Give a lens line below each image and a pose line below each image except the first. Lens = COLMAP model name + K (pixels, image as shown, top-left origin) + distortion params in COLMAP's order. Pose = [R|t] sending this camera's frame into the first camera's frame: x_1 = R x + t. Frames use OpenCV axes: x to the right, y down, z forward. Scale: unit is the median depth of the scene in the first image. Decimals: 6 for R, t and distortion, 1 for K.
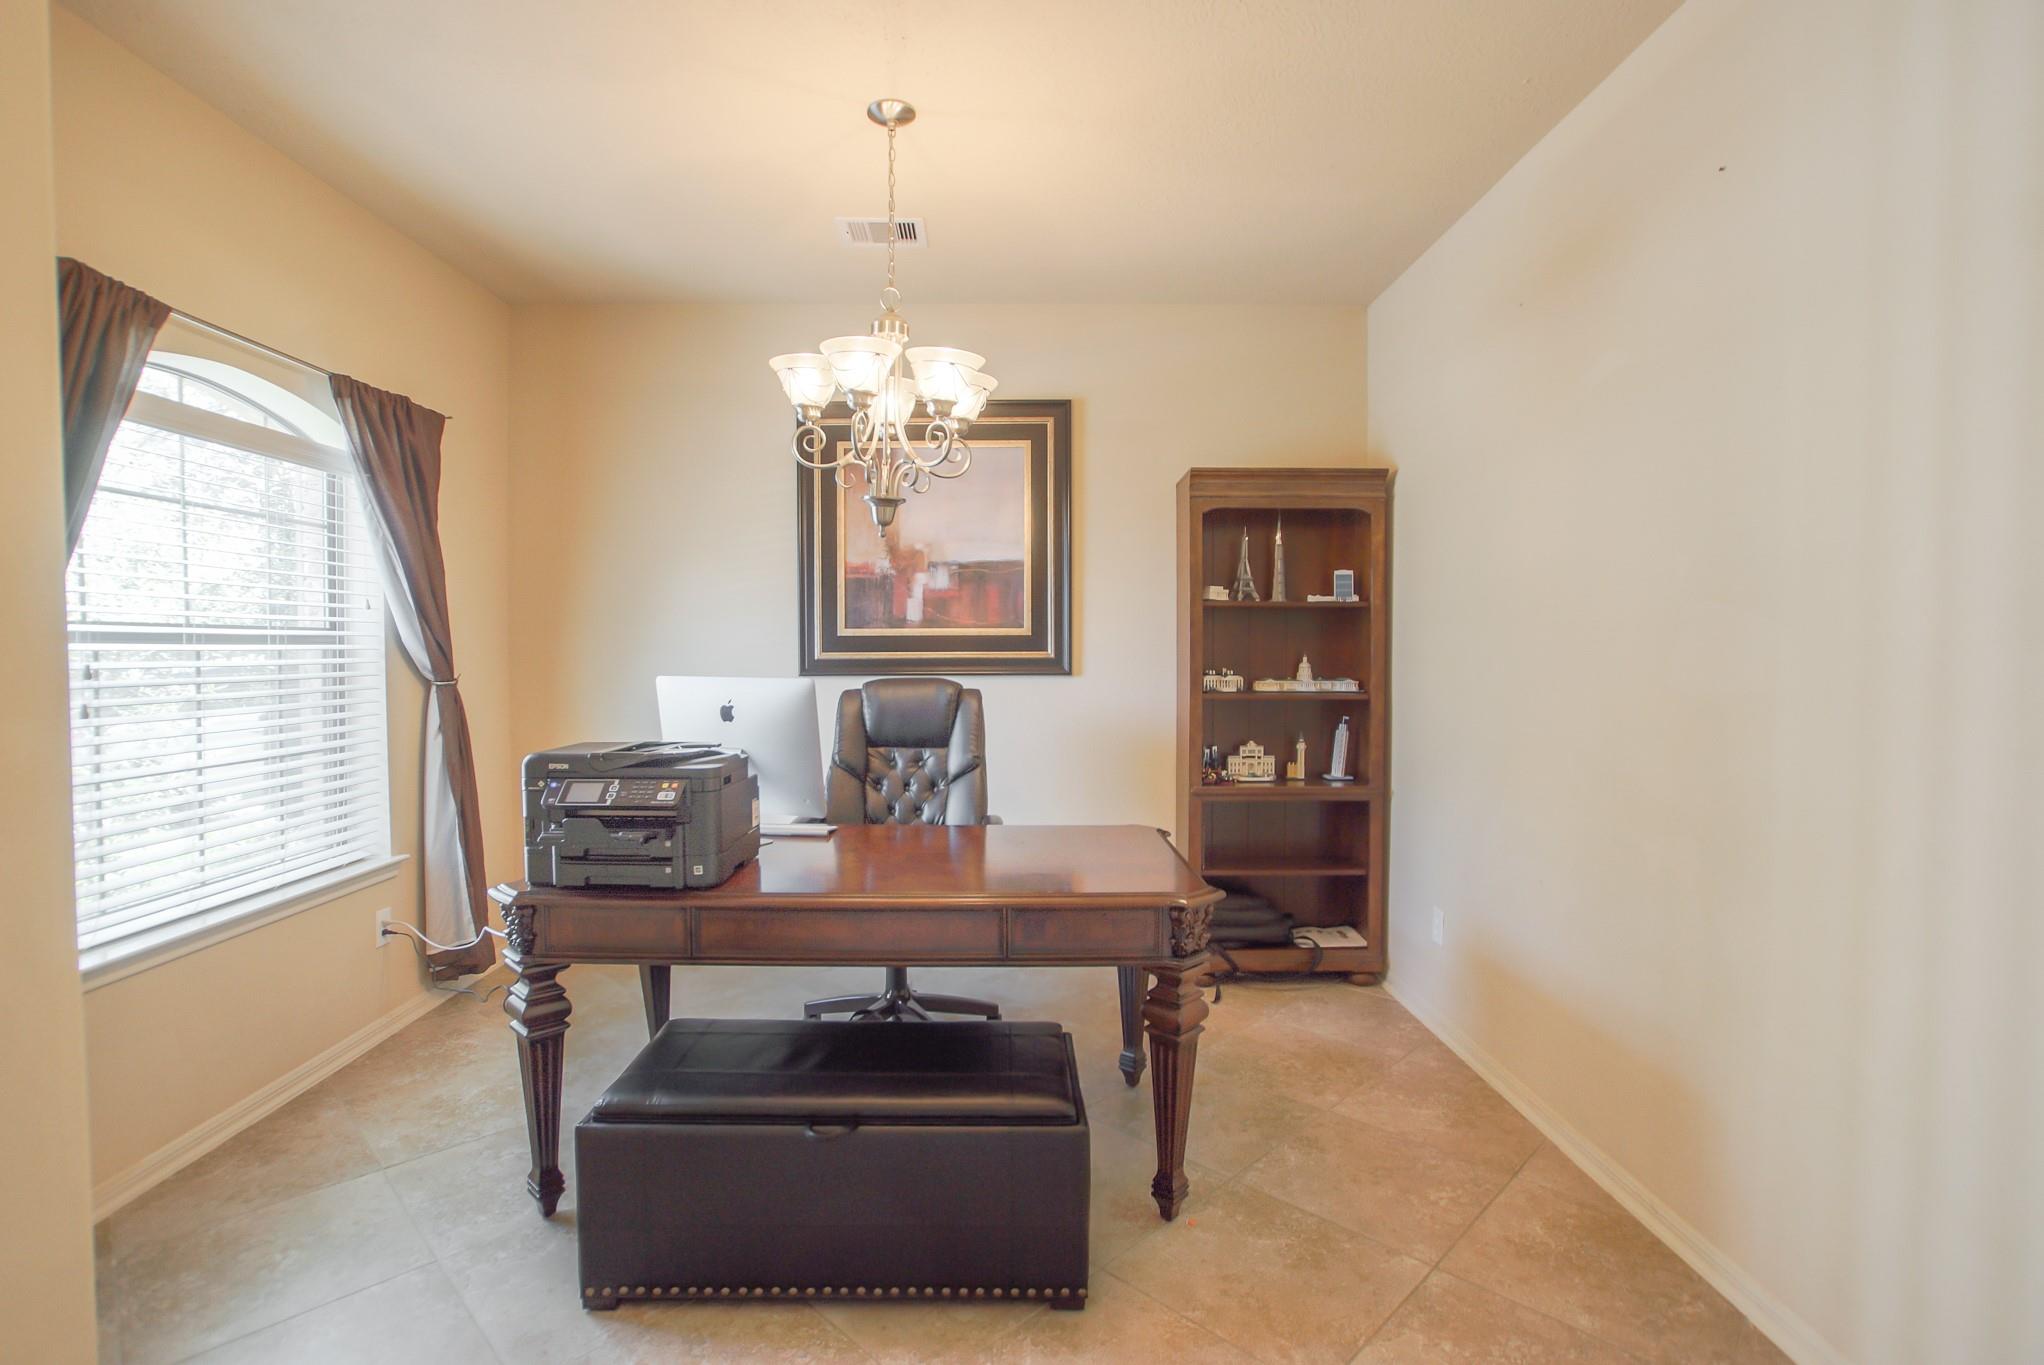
lens RADIAL K [[979.4, 0, 1016.1], [0, 979.4, 687.2], [0, 0, 1]] dist [-0.063455, 0.026387]
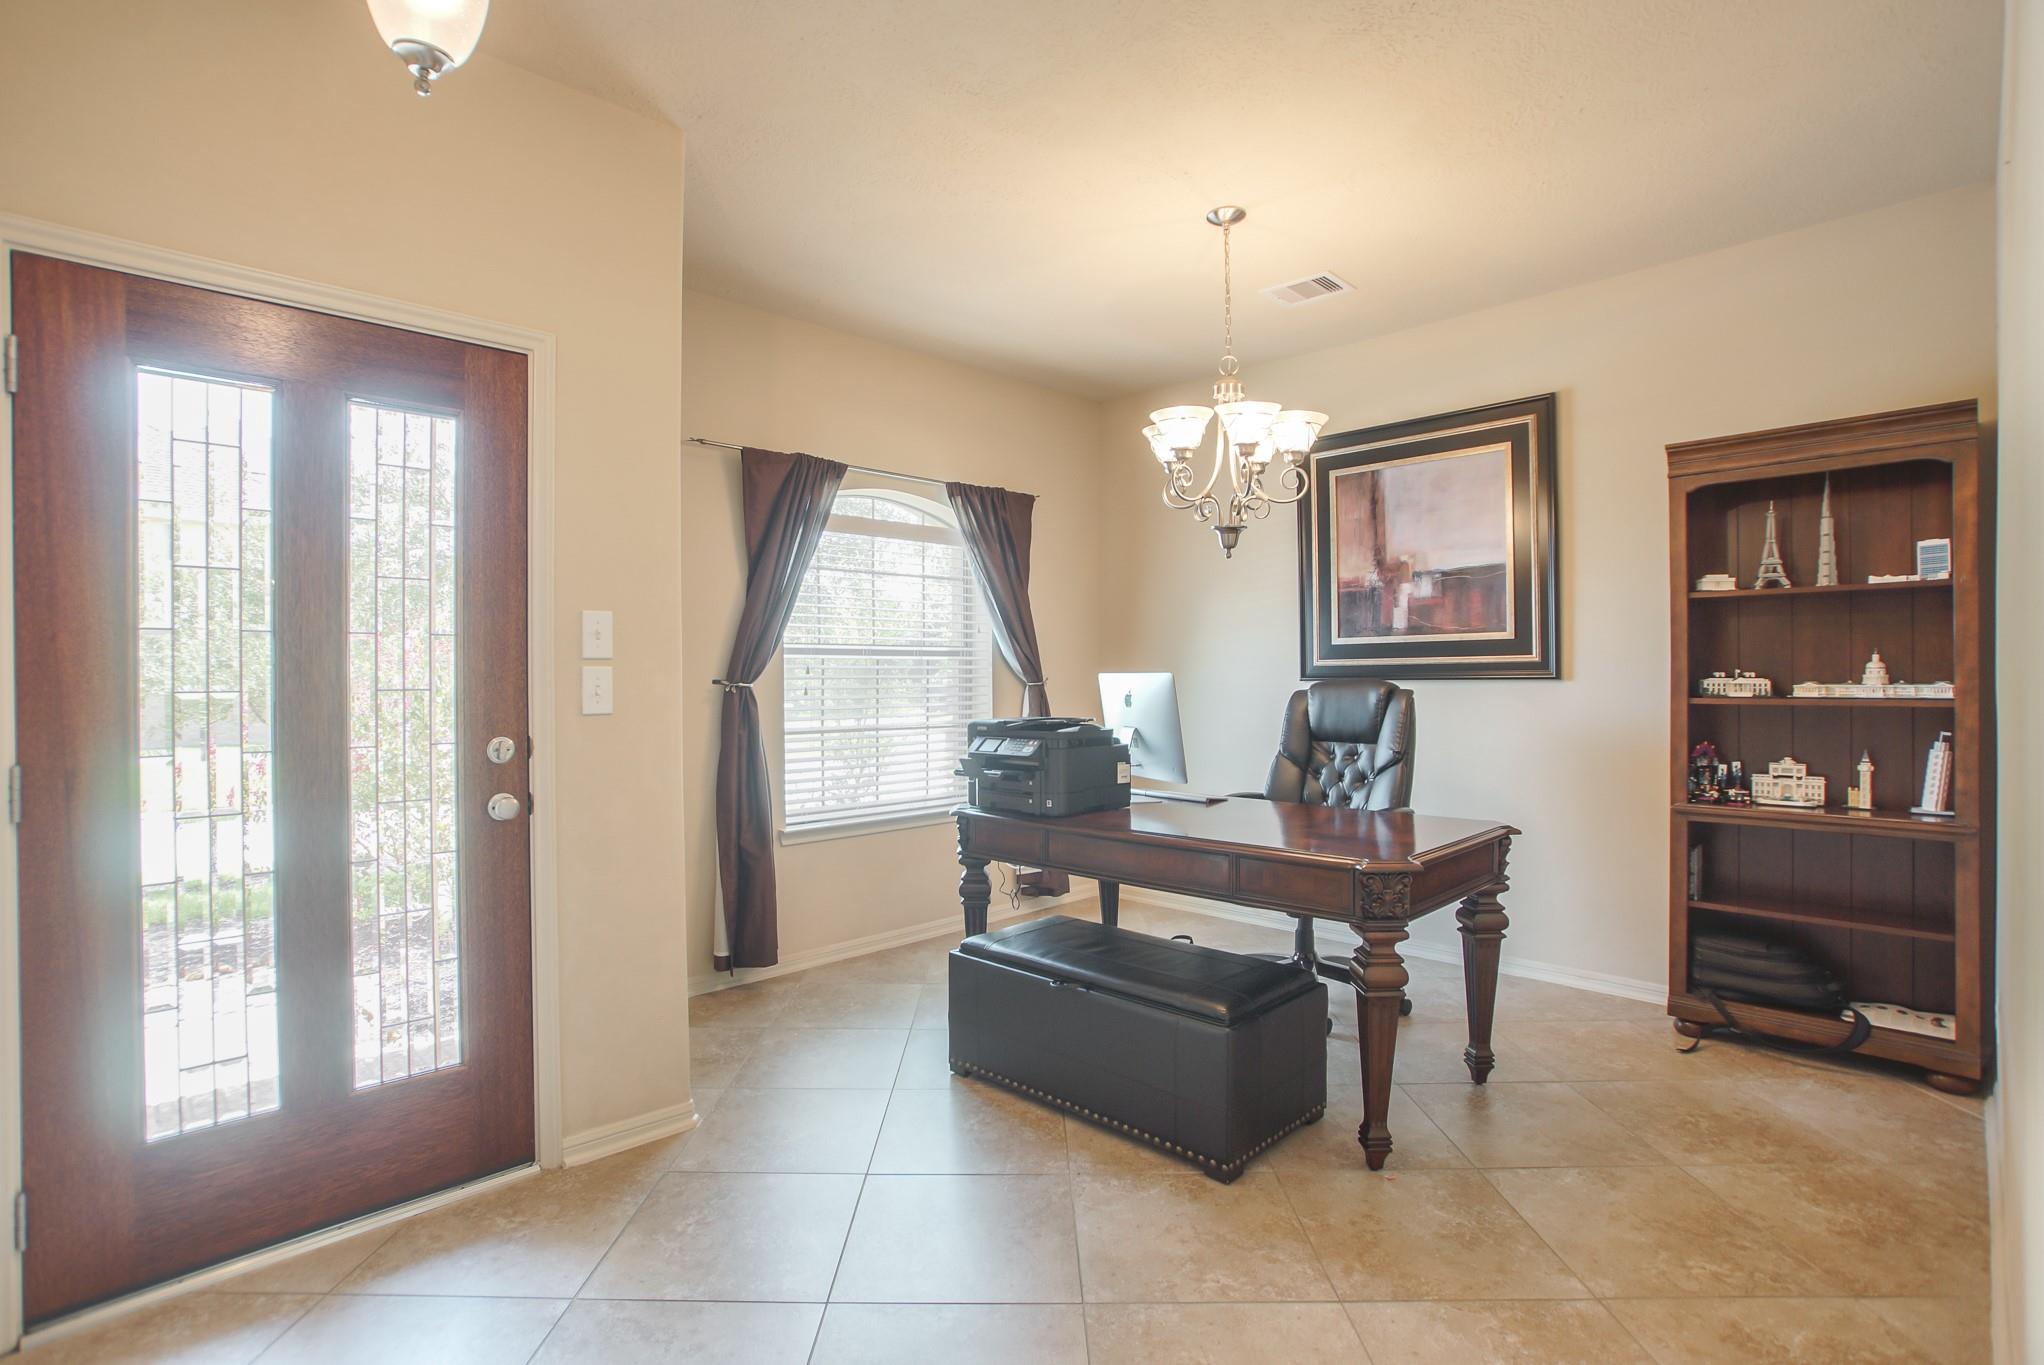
lens RADIAL K [[979.4, 0, 1016.8], [0, 979.4, 679.6], [0, 0, 1]] dist [-0.063455, 0.026387]
pose [[0.705038, -0.003549, -0.709161, 0.390452], [-0.021246, 0.999433, -0.026124, 0.026436], [0.708852, 0.033485, 0.704562, -0.033938]]
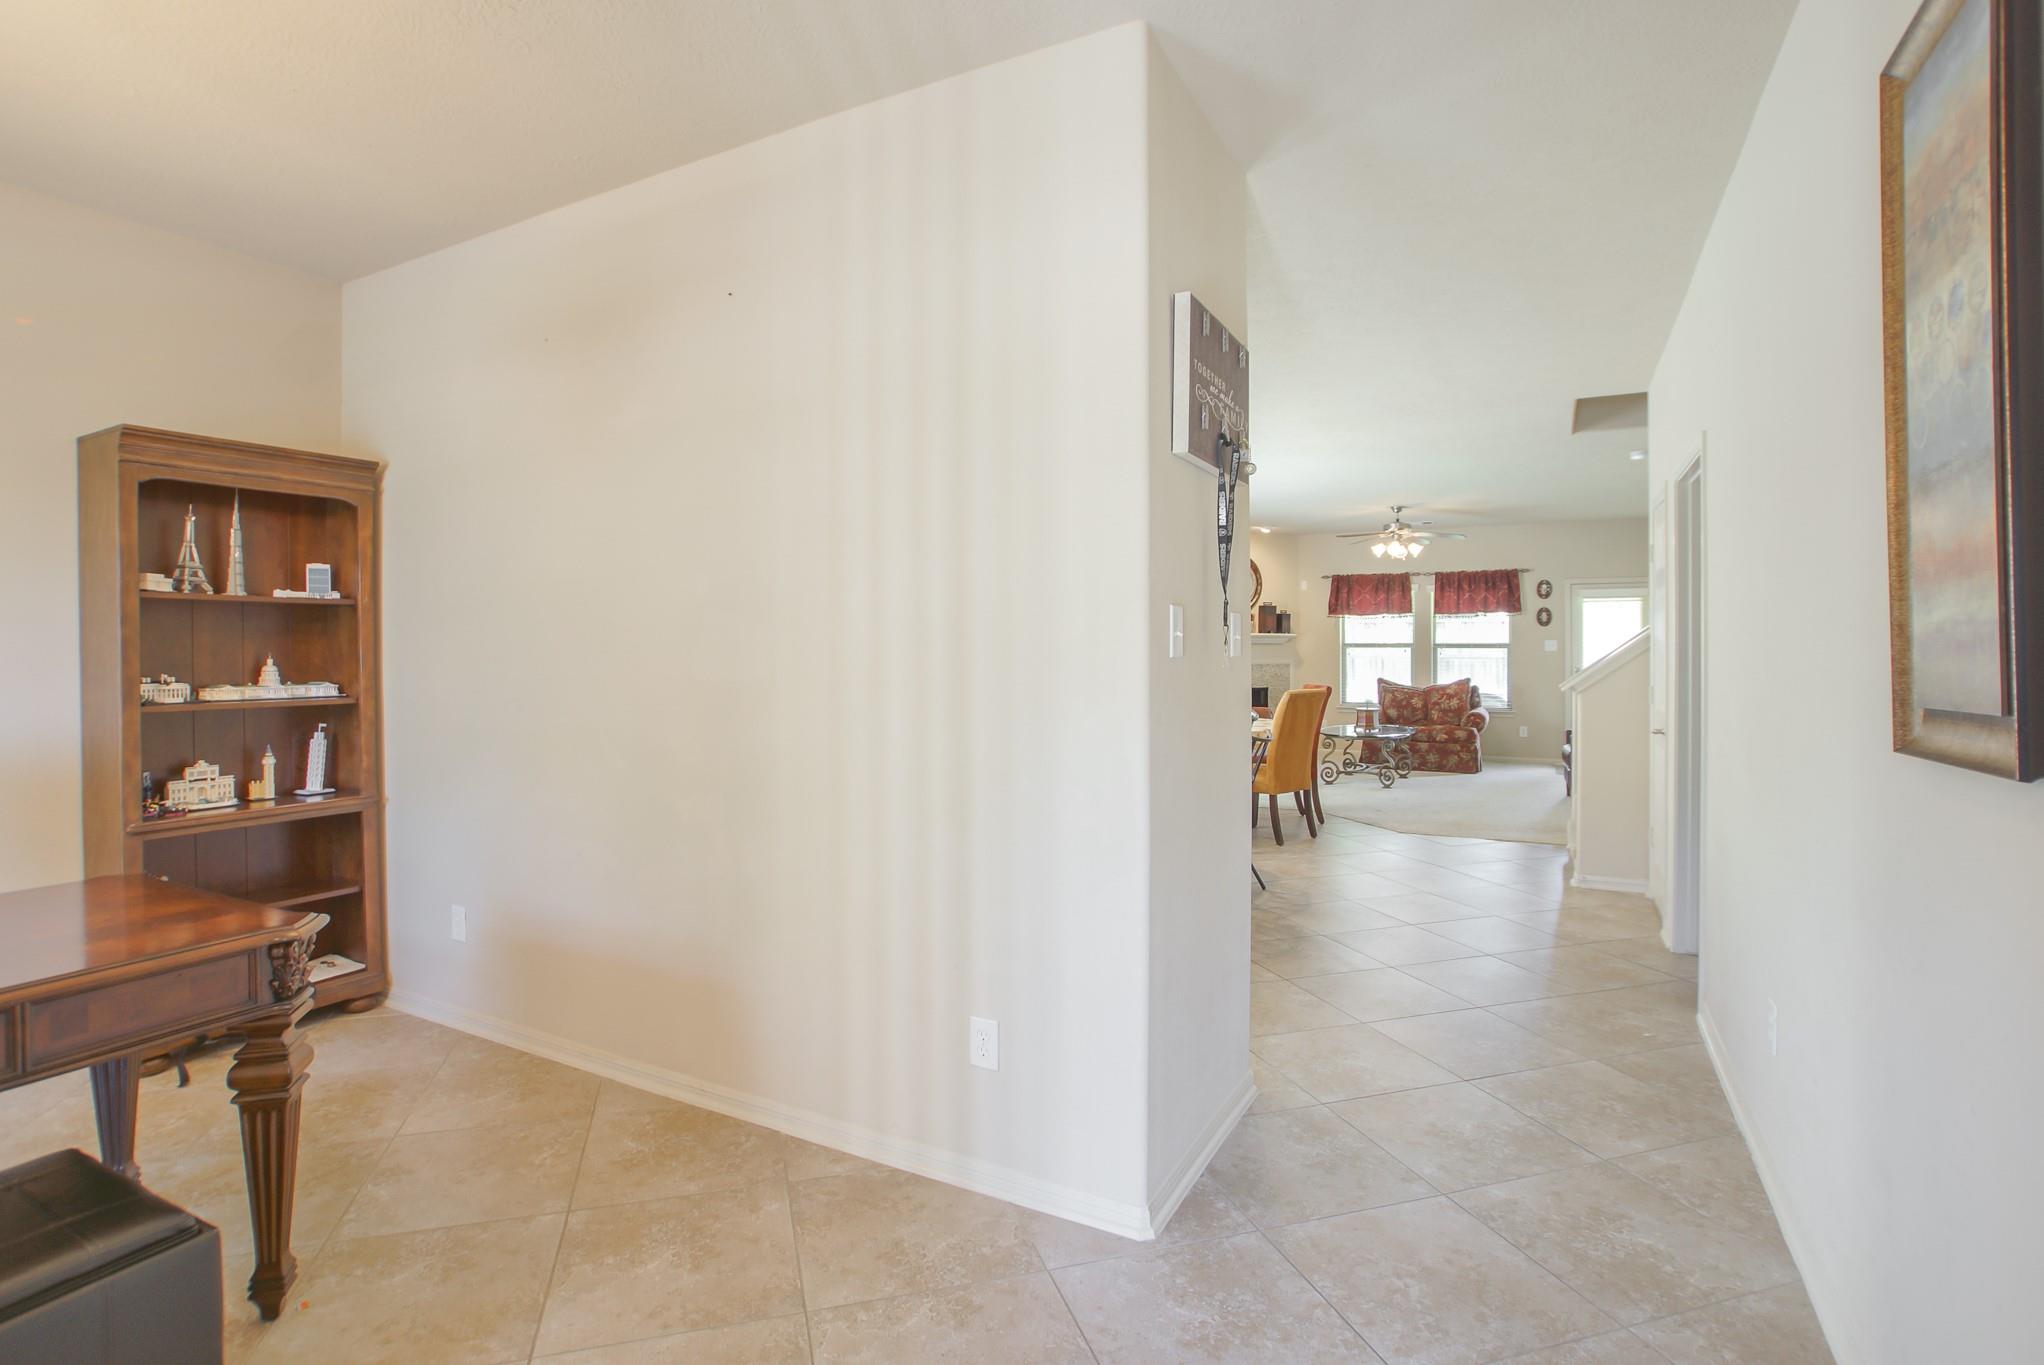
lens RADIAL K [[979.4, 0, 1011.9], [0, 979.4, 648.8], [0, 0, 1]] dist [-0.063455, 0.026387]
pose [[0.473415, -0.001342, 0.880839, -0.159954], [0.037486, 0.999124, -0.018625, 0.000583], [-0.880042, 0.041837, 0.473050, 0.002512]]
